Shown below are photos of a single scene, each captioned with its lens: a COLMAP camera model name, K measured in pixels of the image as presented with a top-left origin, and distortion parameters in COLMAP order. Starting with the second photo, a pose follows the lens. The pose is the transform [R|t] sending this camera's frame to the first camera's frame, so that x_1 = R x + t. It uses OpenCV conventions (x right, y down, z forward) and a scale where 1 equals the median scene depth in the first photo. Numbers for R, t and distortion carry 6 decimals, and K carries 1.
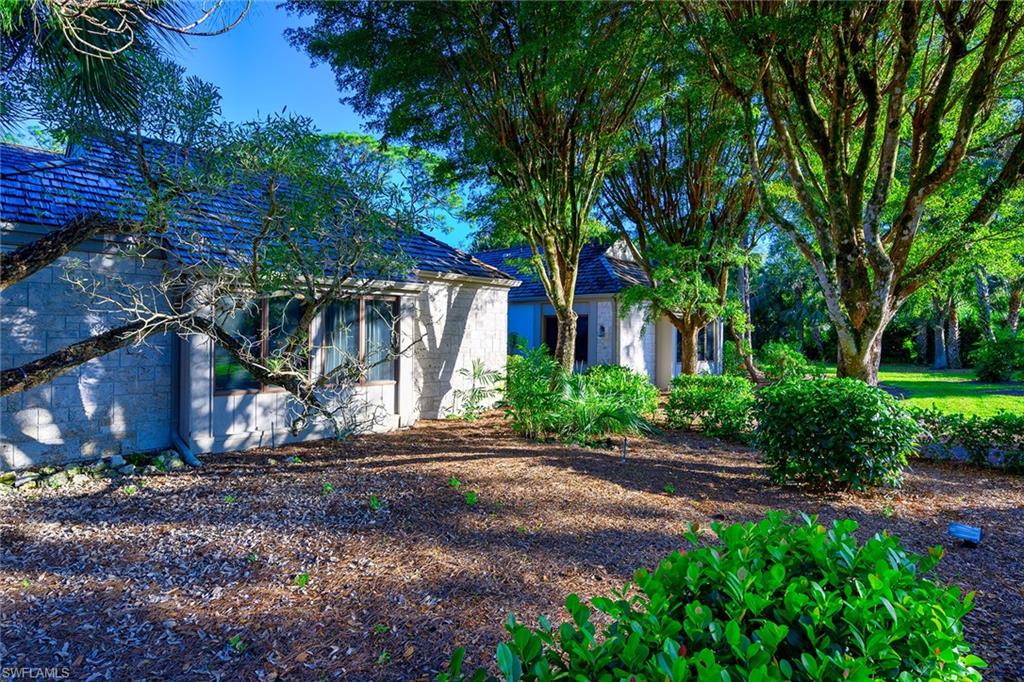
lens RADIAL K [[559.9, 0, 514.5], [0, 559.9, 338.8], [0, 0, 1]] dist [0.002405, 0.000778]
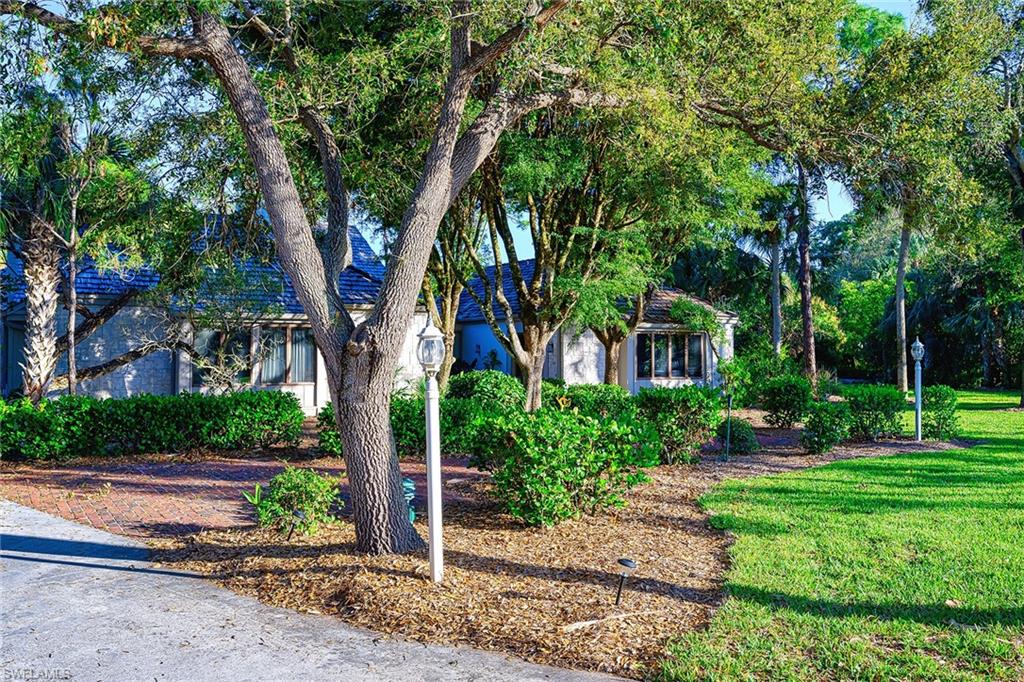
lens RADIAL K [[900.7, 0, 517.3], [0, 900.7, 342.4], [0, 0, 1]] dist [0.000926, -0.012331]
pose [[0.968858, -0.015514, -0.247131, 0.860426], [0.008536, 0.999535, -0.029281, 0.042371], [0.247471, 0.026259, 0.968539, -1.103983]]
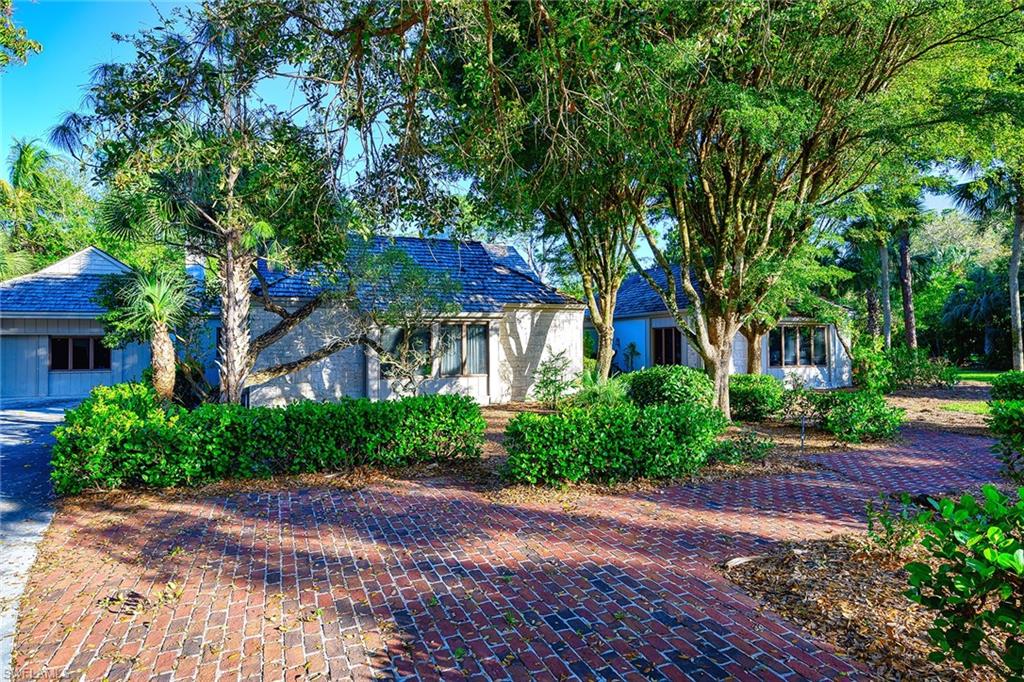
lens RADIAL K [[592.0, 0, 513.4], [0, 592.0, 340.4], [0, 0, 1]] dist [0.002687, -0.000008]
pose [[0.915949, -0.024833, -0.400526, 0.529669], [0.015901, 0.999546, -0.025611, 0.021965], [0.400980, 0.017090, 0.915927, -0.508572]]
